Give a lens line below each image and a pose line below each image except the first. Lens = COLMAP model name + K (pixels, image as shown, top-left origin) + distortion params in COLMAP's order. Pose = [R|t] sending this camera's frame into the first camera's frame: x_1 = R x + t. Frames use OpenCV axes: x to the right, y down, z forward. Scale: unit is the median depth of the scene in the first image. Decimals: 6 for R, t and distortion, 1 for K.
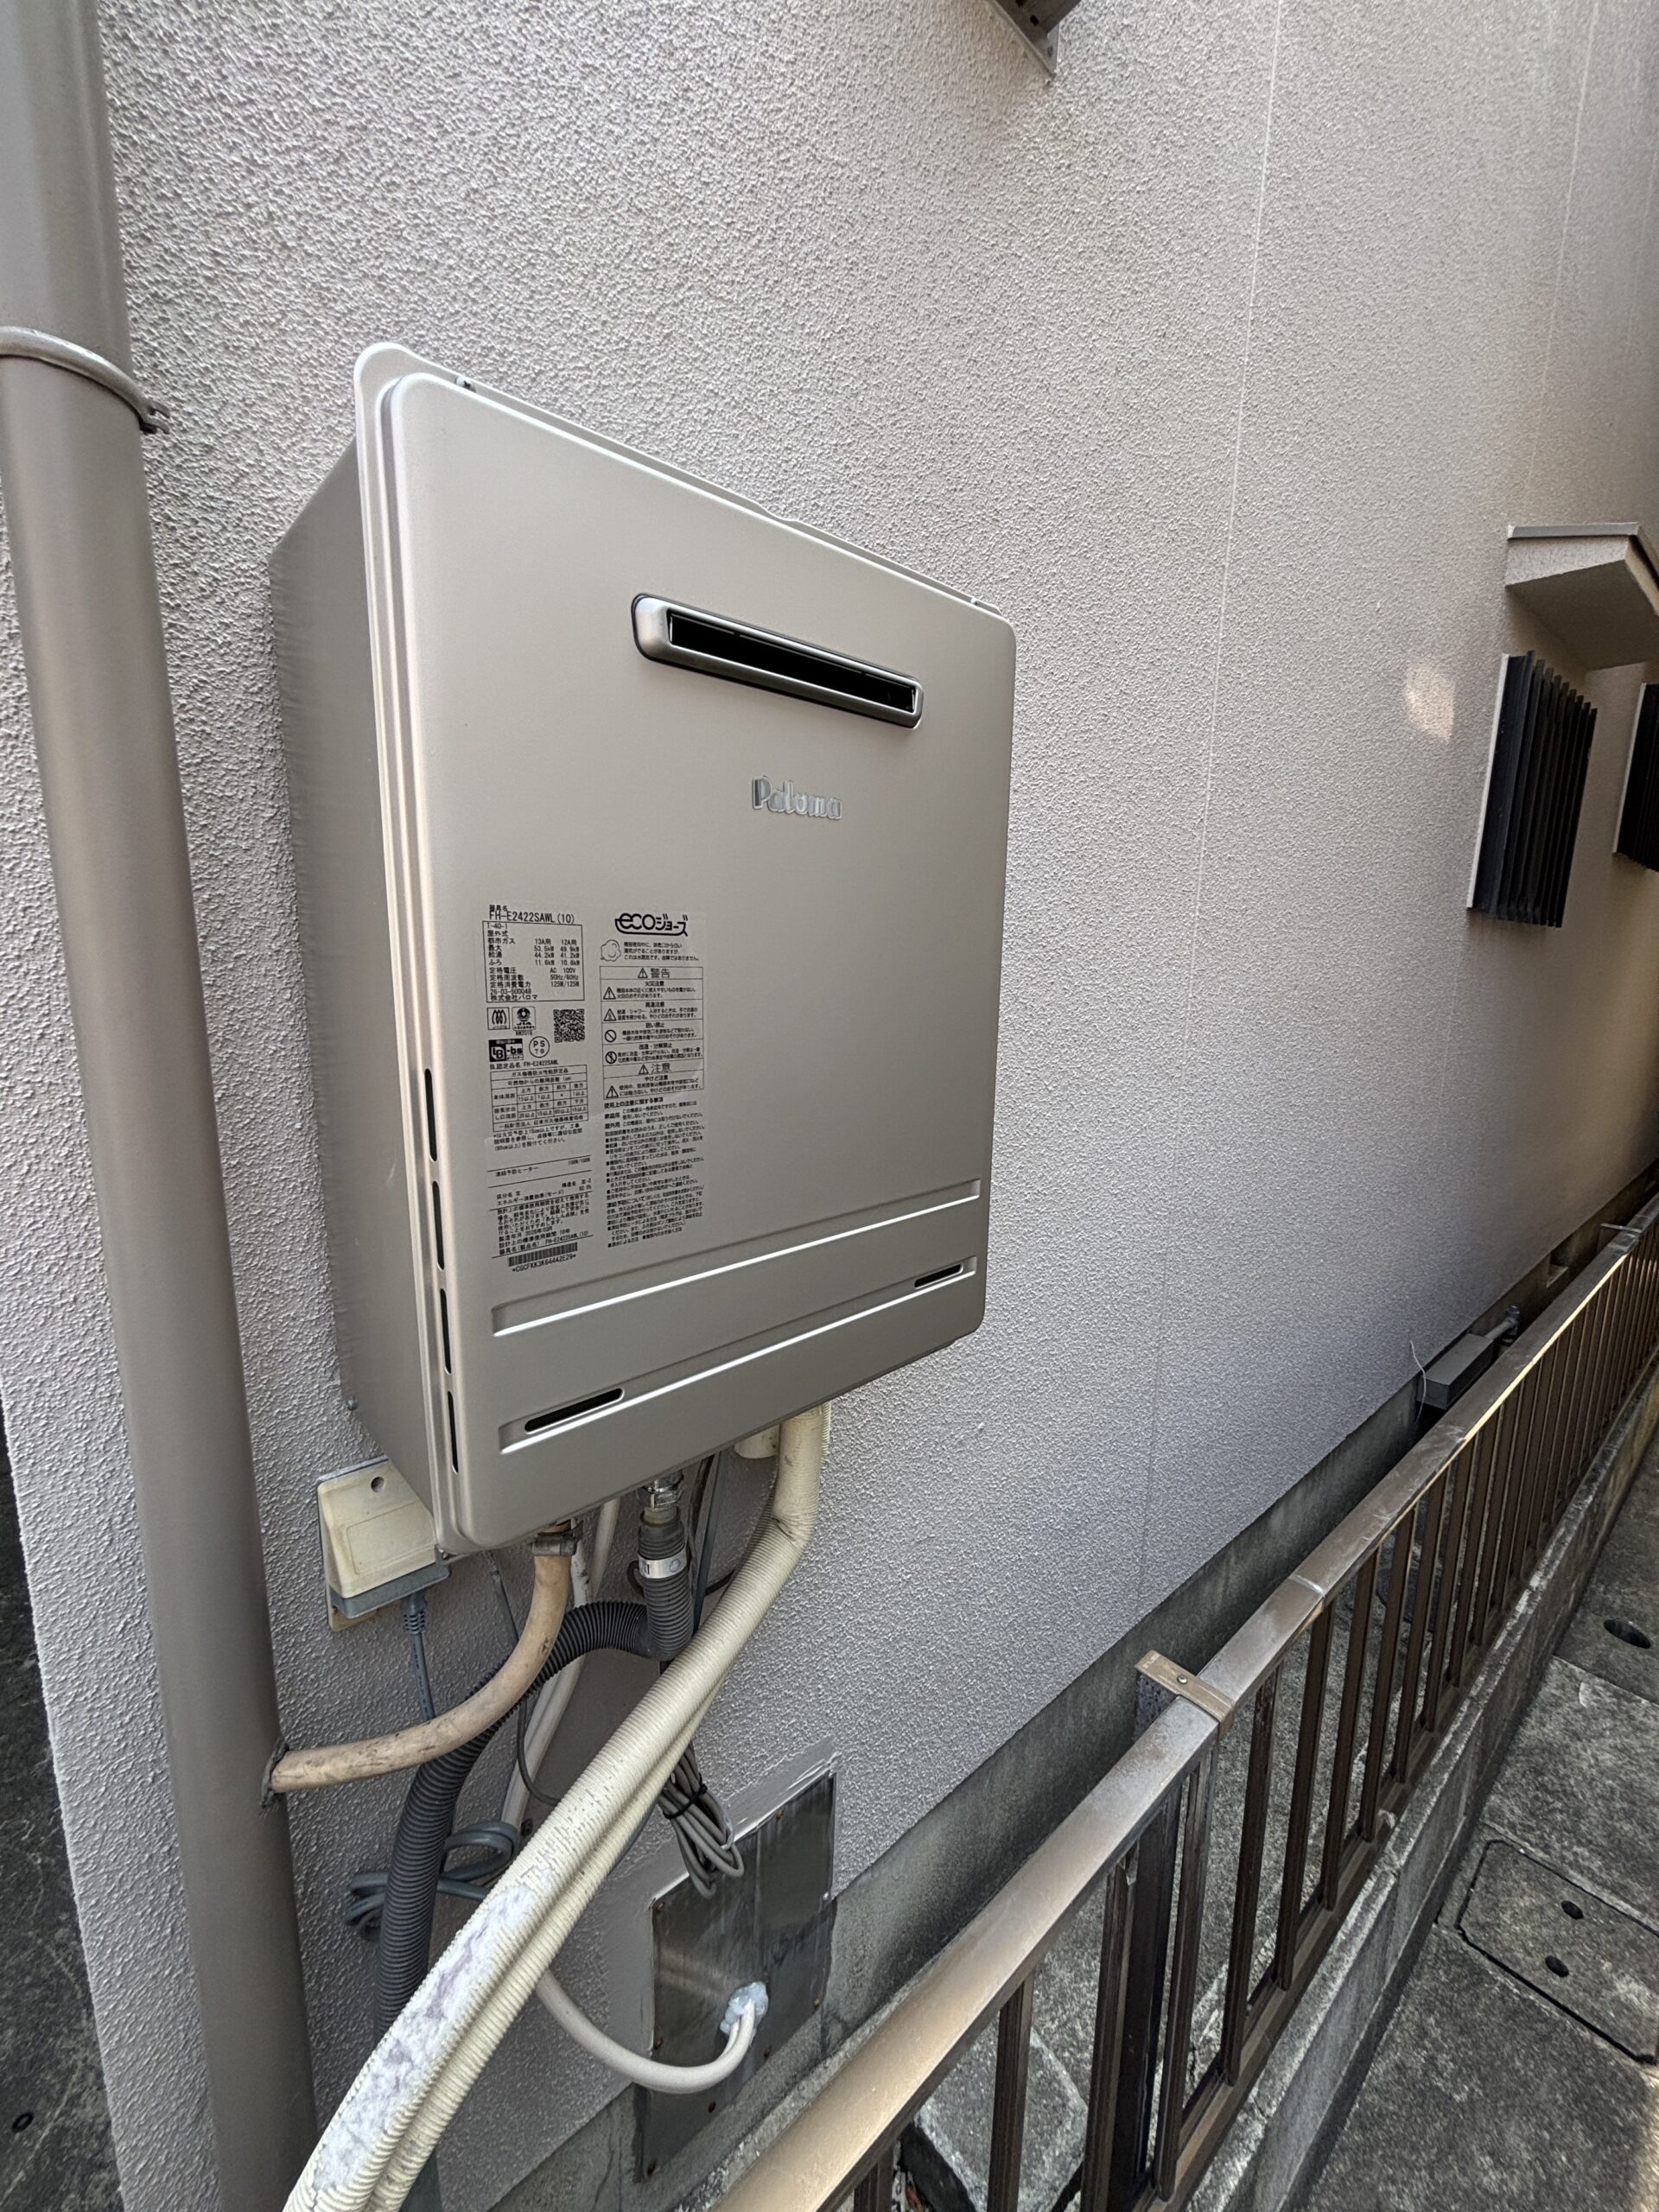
lens RADIAL K [[889.4, 0, 828.9], [0, 889.4, 1108.1], [0, 0, 1]] dist [0.000830, -0.000509]
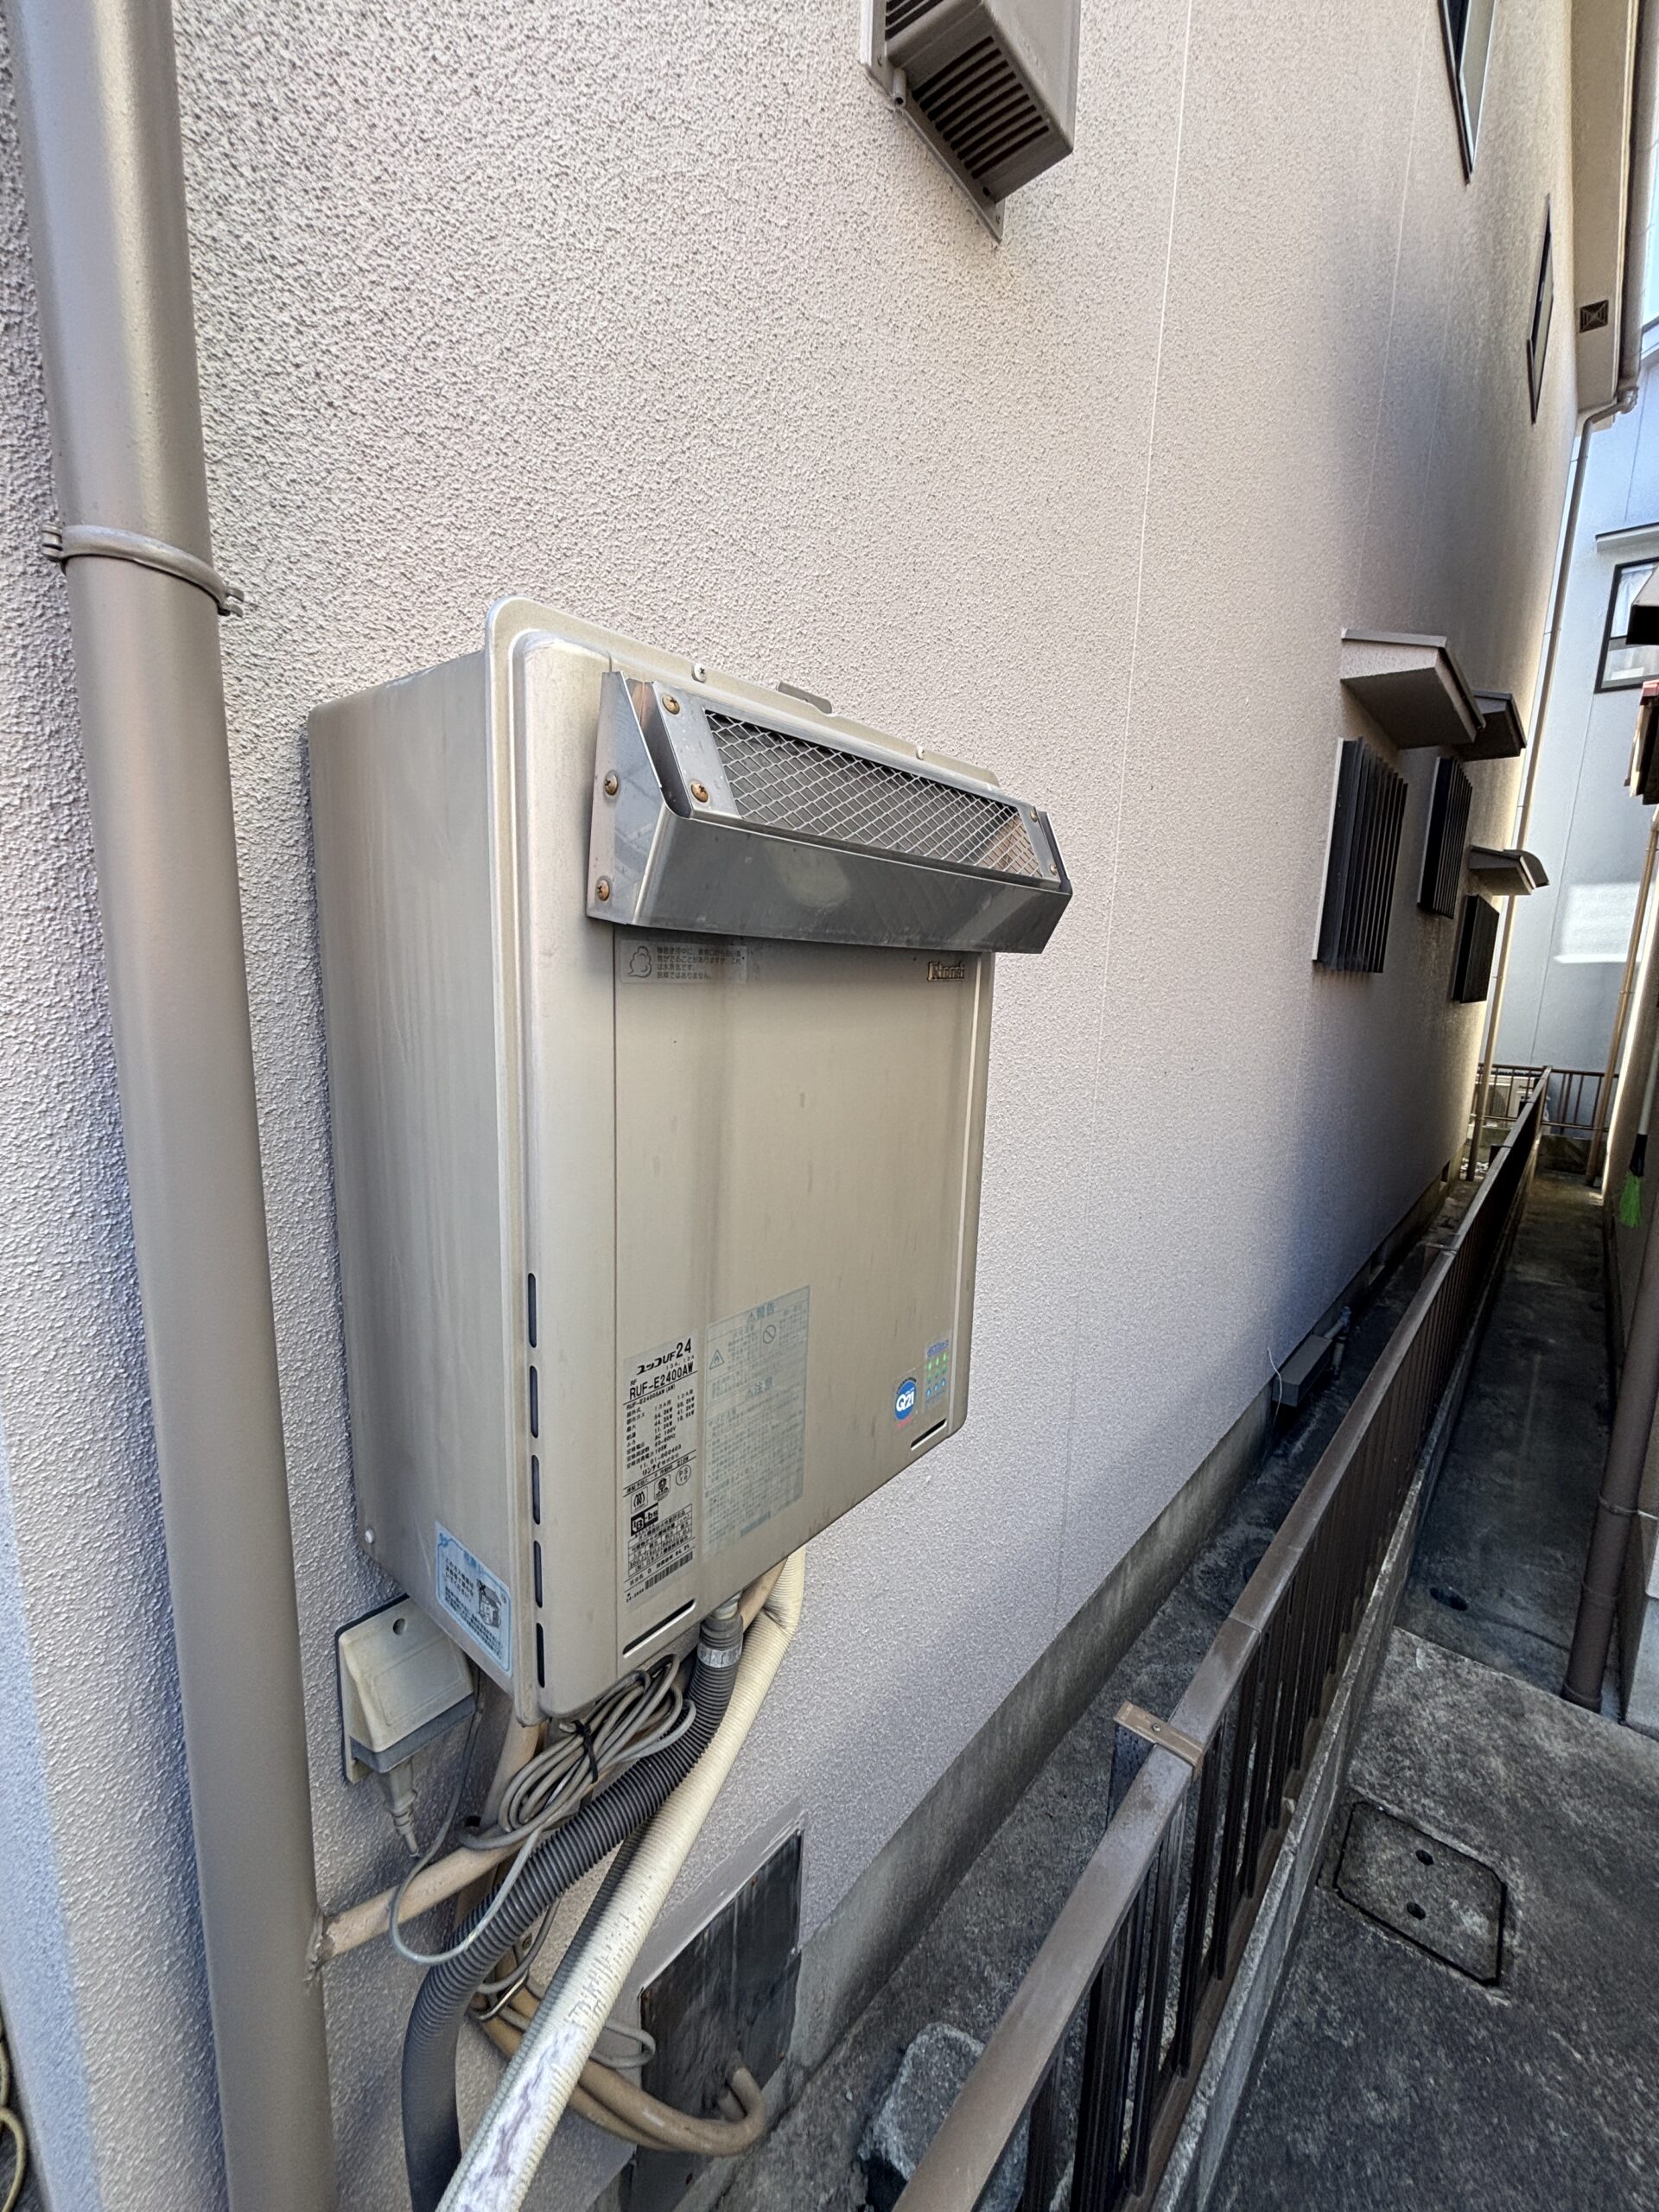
lens RADIAL K [[889.4, 0, 827.0], [0, 889.4, 1104.1], [0, 0, 1]] dist [0.000830, -0.000509]
pose [[0.988525, -0.009286, 0.150772, -0.120400], [0.010014, 0.999942, -0.004071, -0.097695], [-0.150725, 0.005534, 0.988560, -0.032134]]
